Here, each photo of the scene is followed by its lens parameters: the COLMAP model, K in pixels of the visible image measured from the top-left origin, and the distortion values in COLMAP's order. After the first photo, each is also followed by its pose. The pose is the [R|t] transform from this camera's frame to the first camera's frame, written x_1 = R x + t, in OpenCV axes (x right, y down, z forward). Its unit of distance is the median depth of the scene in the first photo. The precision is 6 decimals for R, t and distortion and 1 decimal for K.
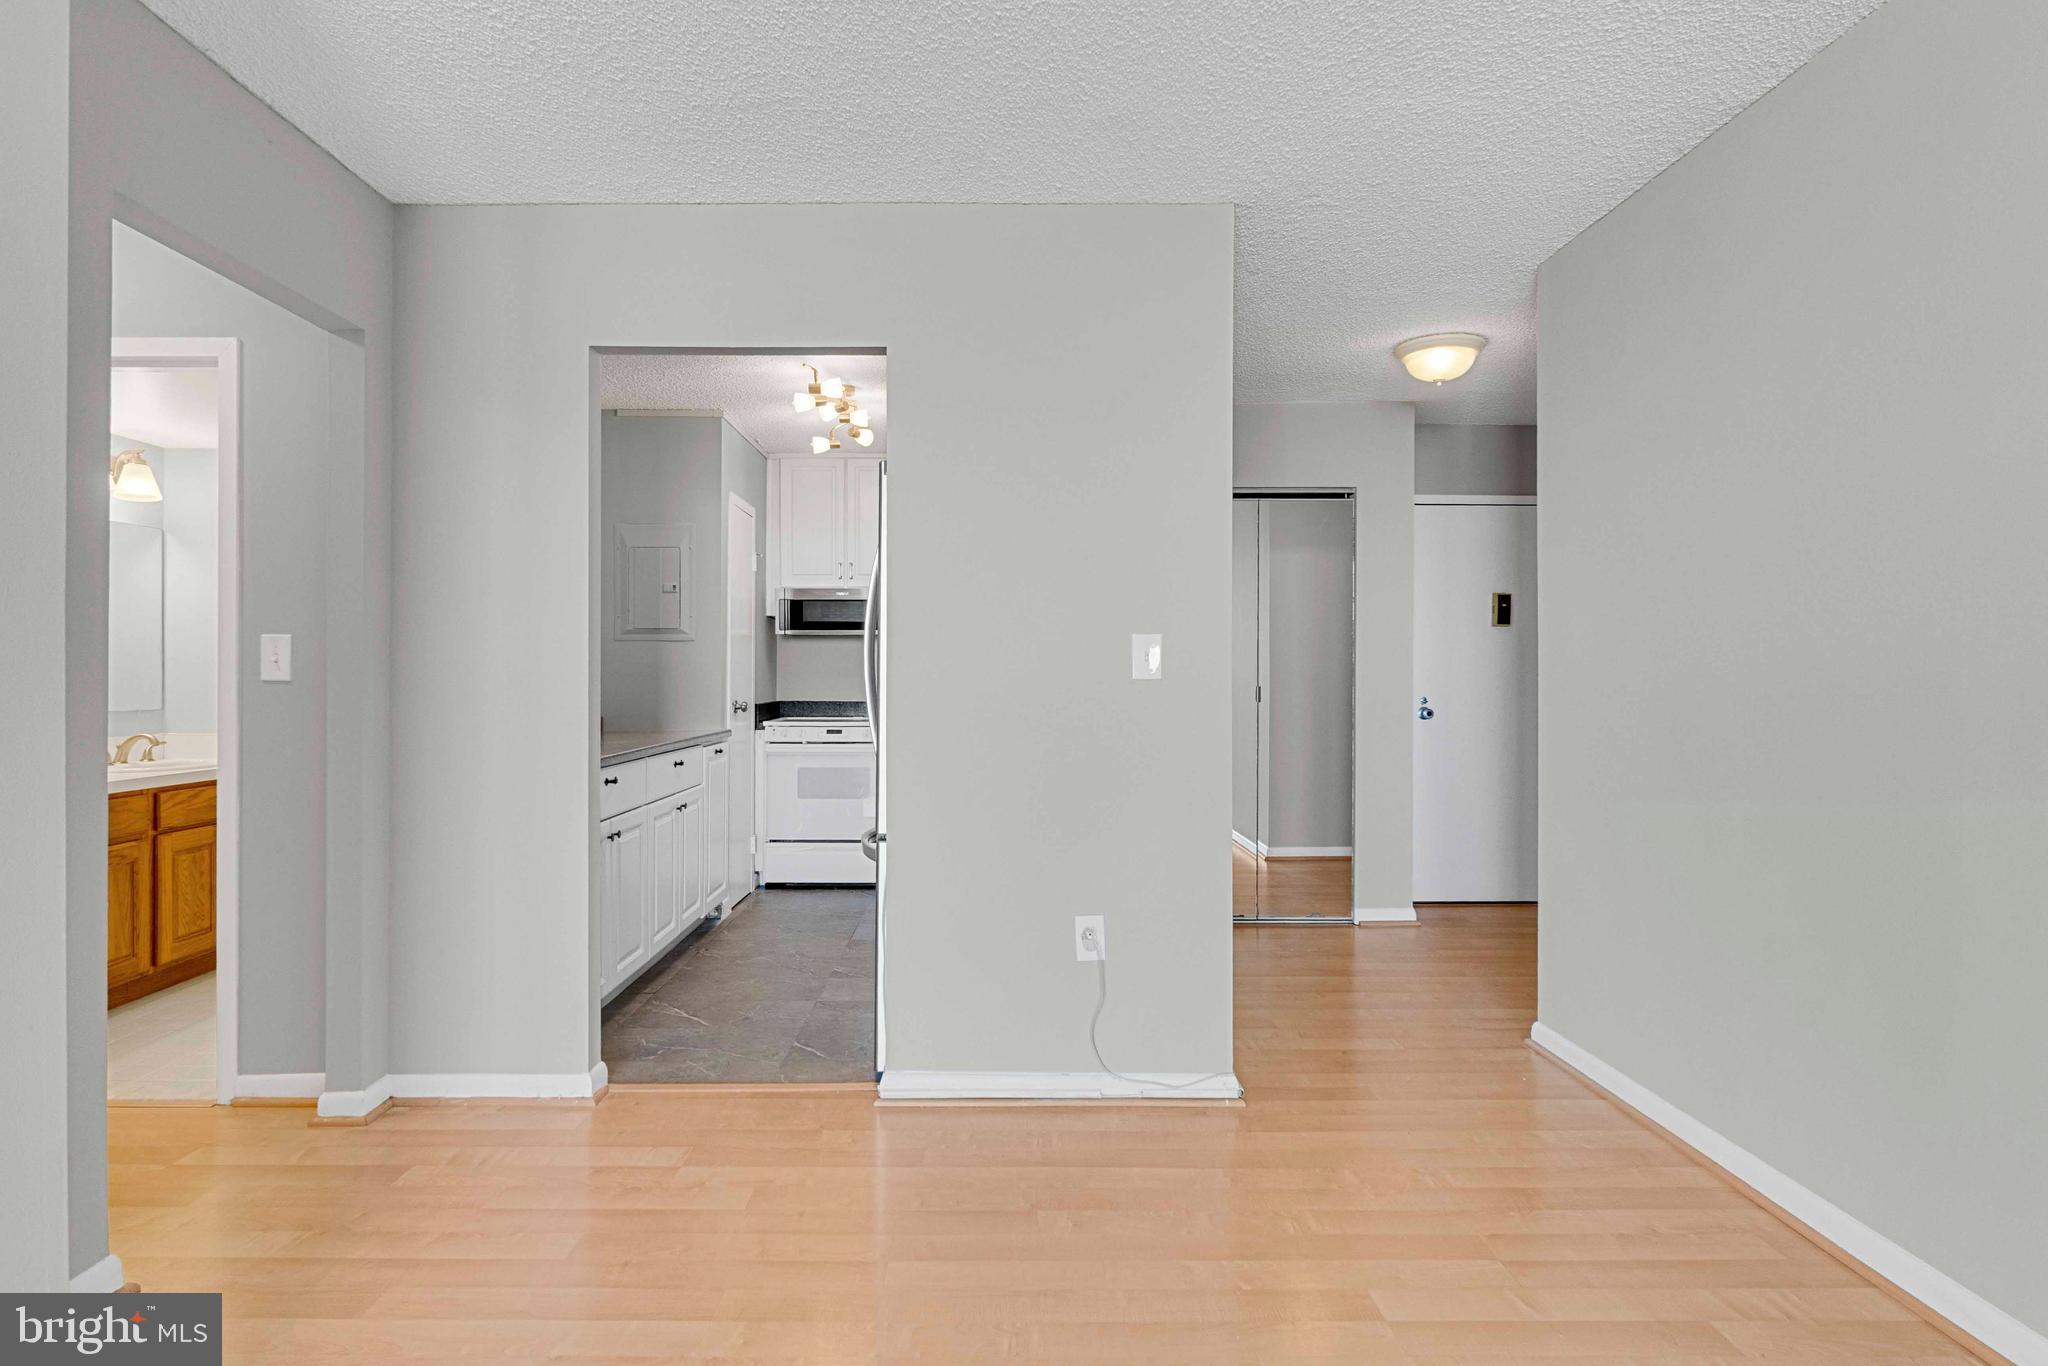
lens RADIAL K [[1055.9, 0, 1010.8], [0, 1055.9, 682.0], [0, 0, 1]] dist [-0.002689, 0.000005]
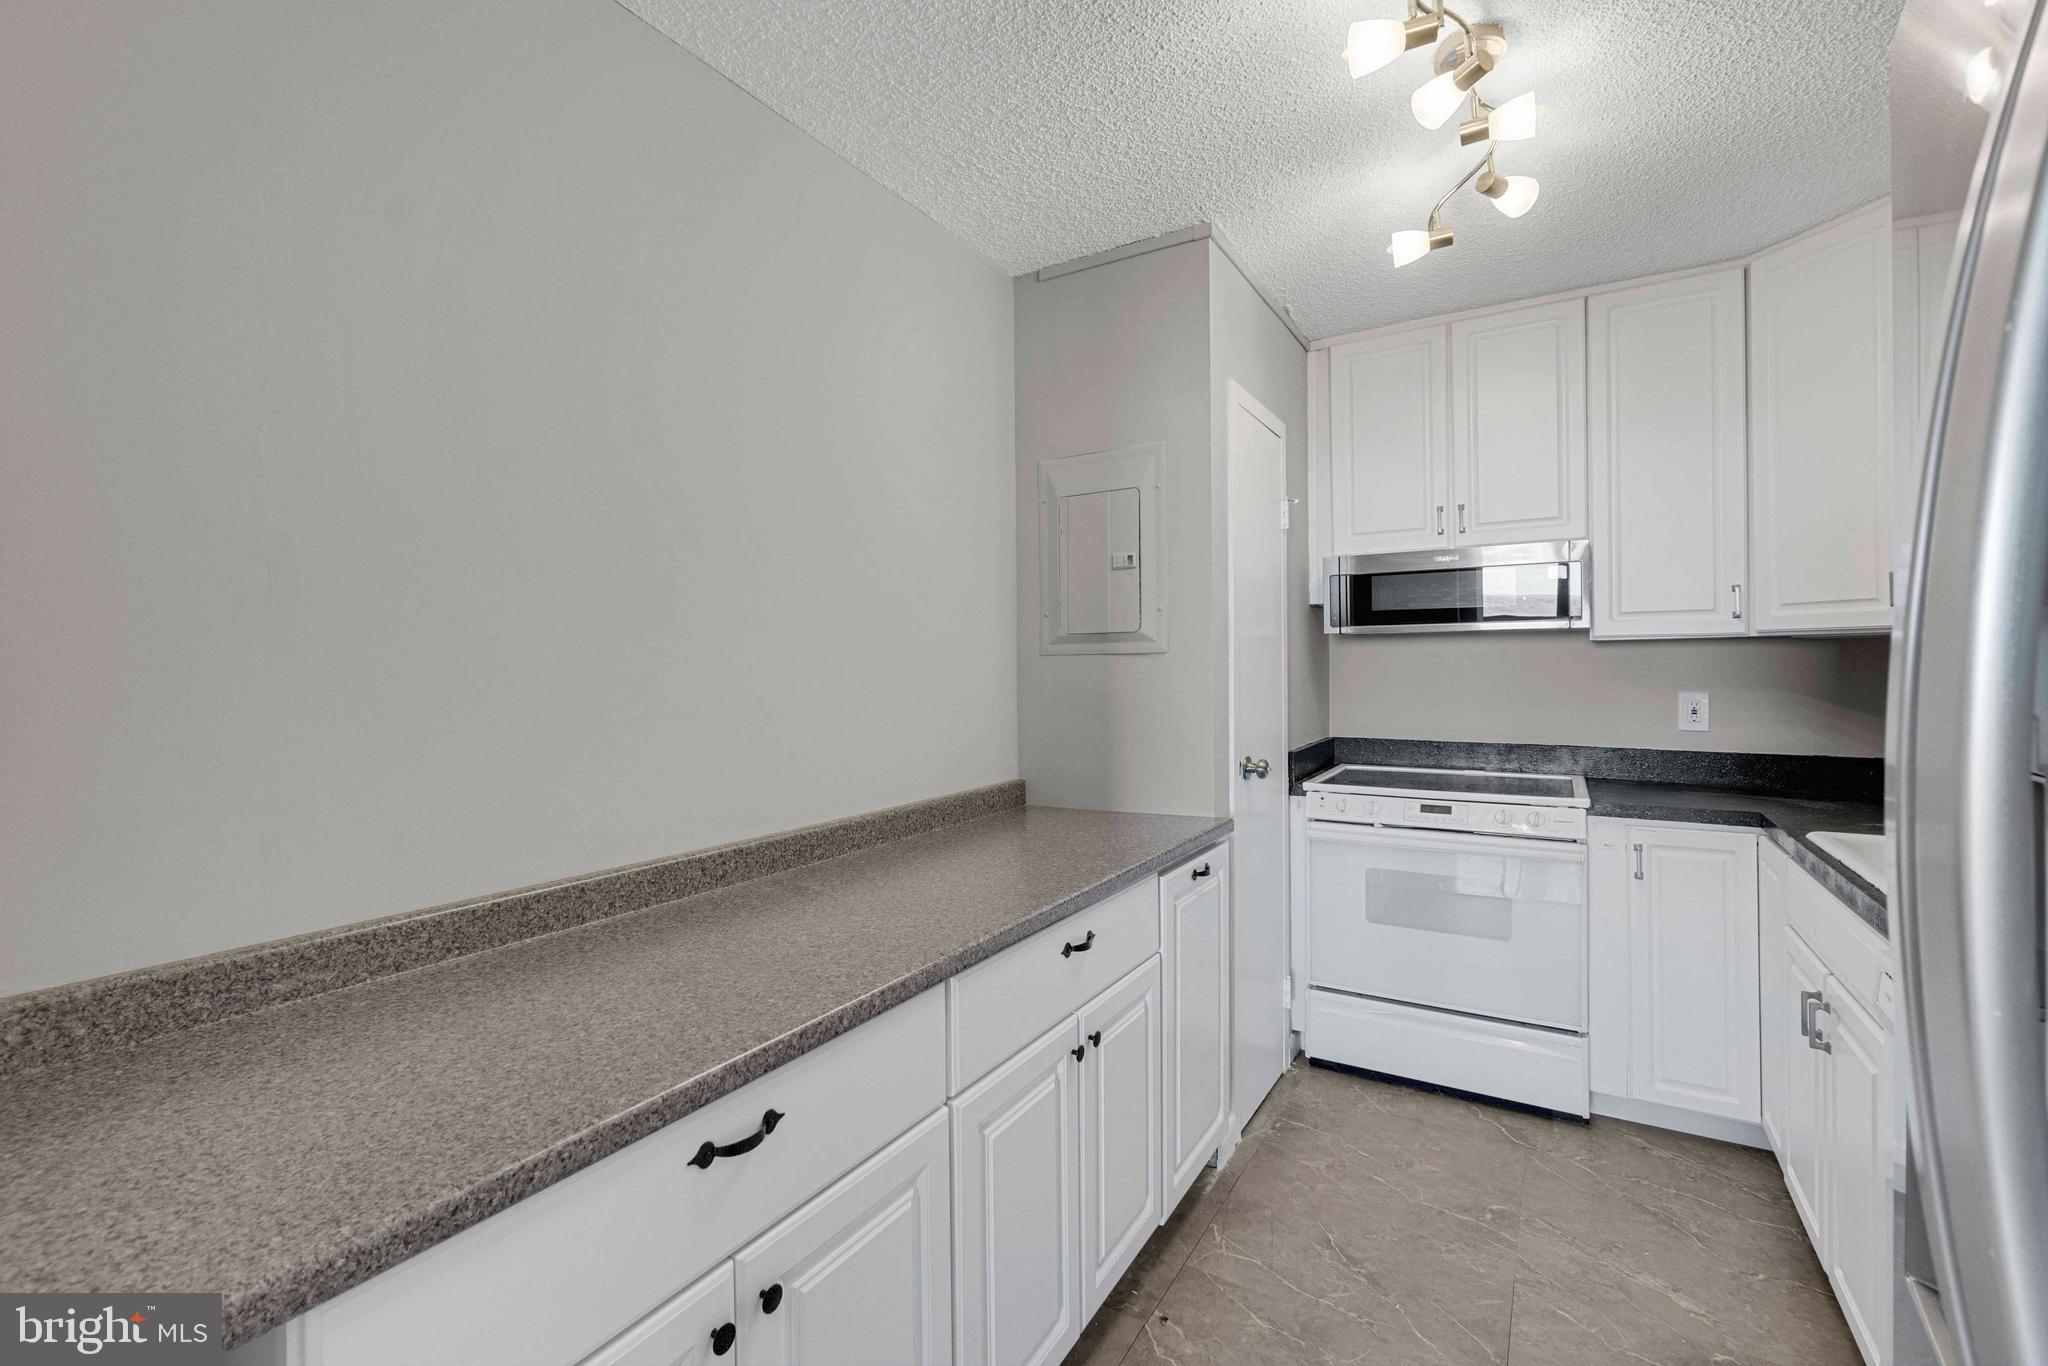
lens RADIAL K [[878.6, 0, 1013.4], [0, 878.6, 668.7], [0, 0, 1]] dist [0.001817, -0.001591]
pose [[0.837127, -0.007817, -0.546952, -0.100173], [0.009040, 0.999959, -0.000456, -0.027470], [0.546933, -0.004563, 0.837164, 0.497688]]
